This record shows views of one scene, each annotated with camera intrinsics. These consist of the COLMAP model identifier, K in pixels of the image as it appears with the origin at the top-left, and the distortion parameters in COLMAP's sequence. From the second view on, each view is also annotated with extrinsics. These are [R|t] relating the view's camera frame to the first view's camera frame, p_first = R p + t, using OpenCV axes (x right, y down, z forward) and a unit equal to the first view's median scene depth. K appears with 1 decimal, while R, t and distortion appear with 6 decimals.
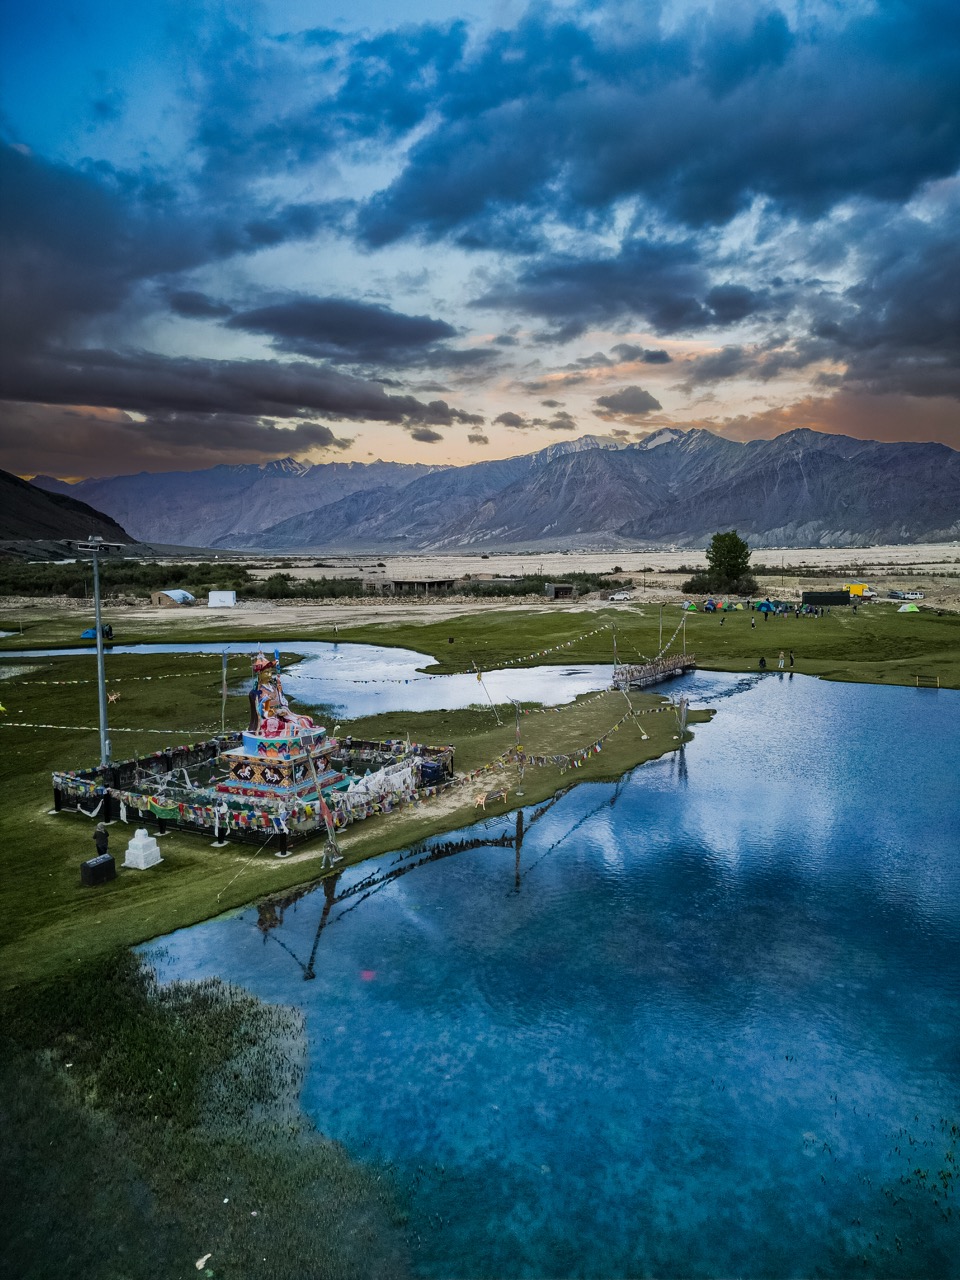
lens RADIAL K [[903.3, 0, 478.9], [0, 903.3, 626.4], [0, 0, 1]] dist [0.078841, -0.071788]
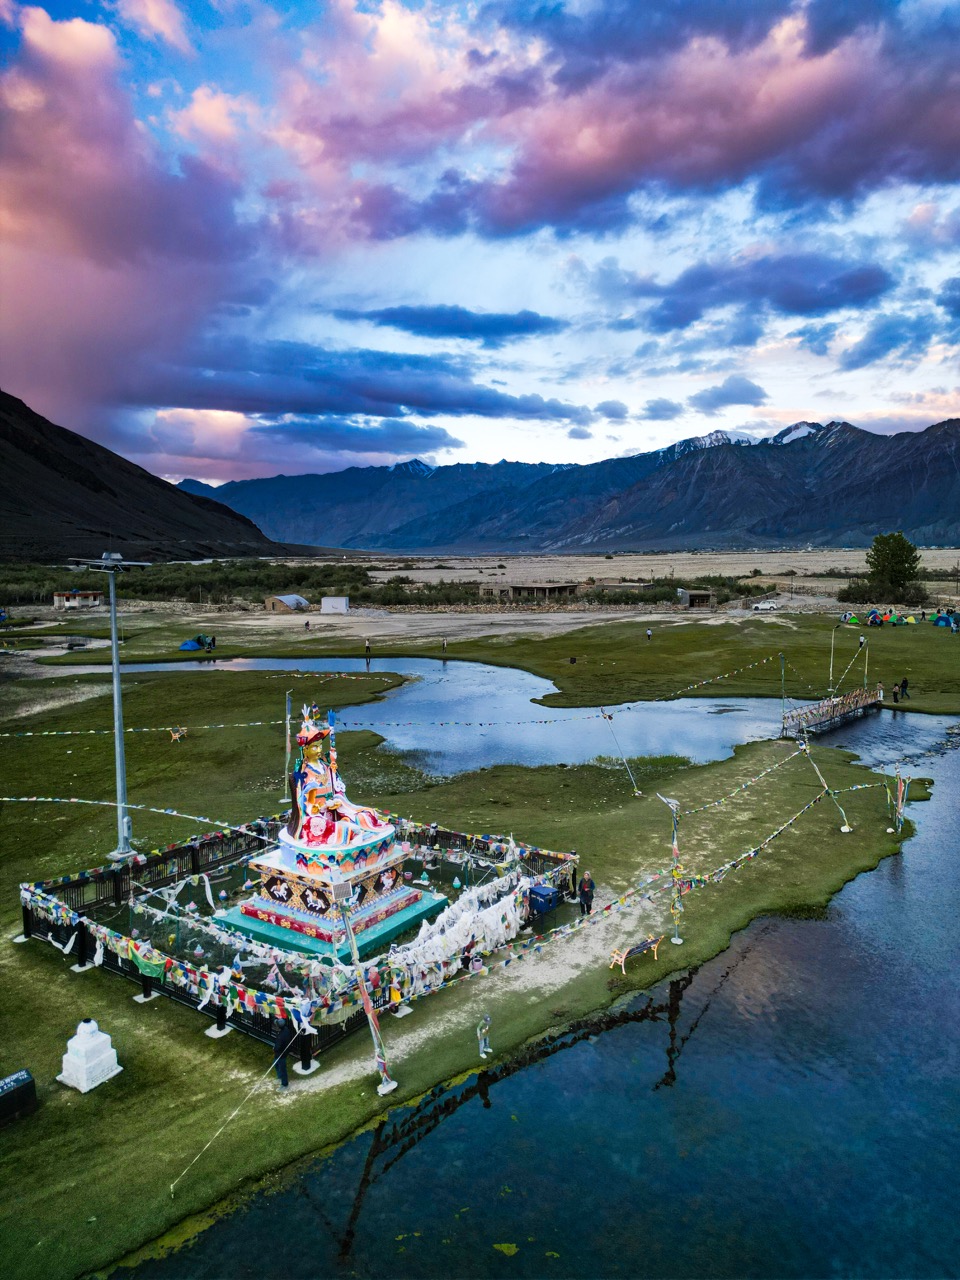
lens RADIAL K [[903.3, 0, 476.0], [0, 903.3, 629.1], [0, 0, 1]] dist [0.078841, -0.071788]
pose [[0.990486, 0.012360, -0.137060, -0.009130], [-0.011866, 0.999920, 0.004421, -0.034689], [0.137104, -0.002753, 0.990553, 0.235574]]
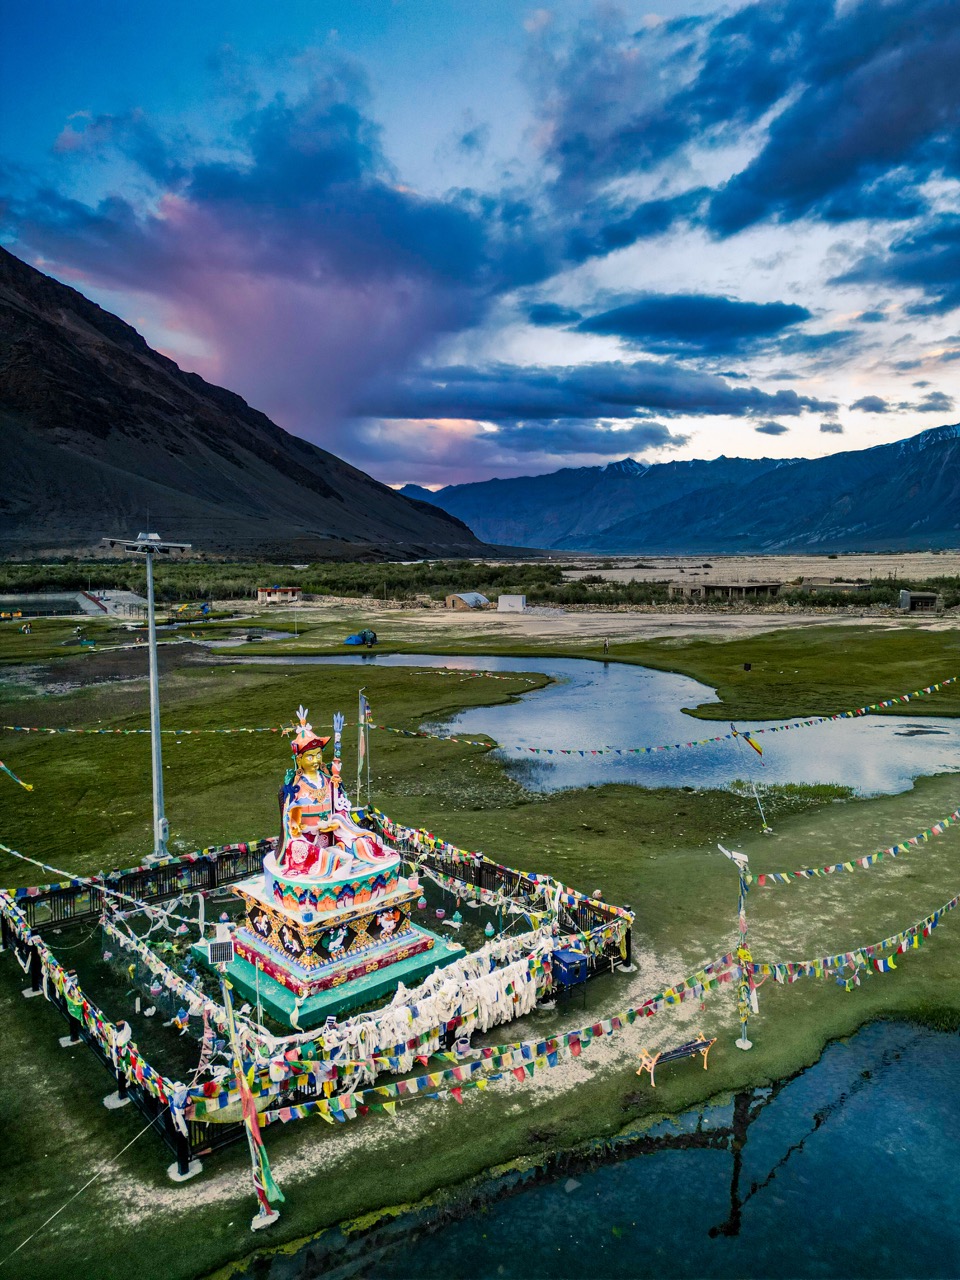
lens RADIAL K [[903.3, 0, 469.9], [0, 903.3, 631.1], [0, 0, 1]] dist [0.078841, -0.071788]
pose [[0.930587, 0.033137, -0.364567, 0.061522], [-0.031337, 0.999450, 0.010854, -0.031810], [0.364726, 0.001324, 0.931114, 0.358084]]
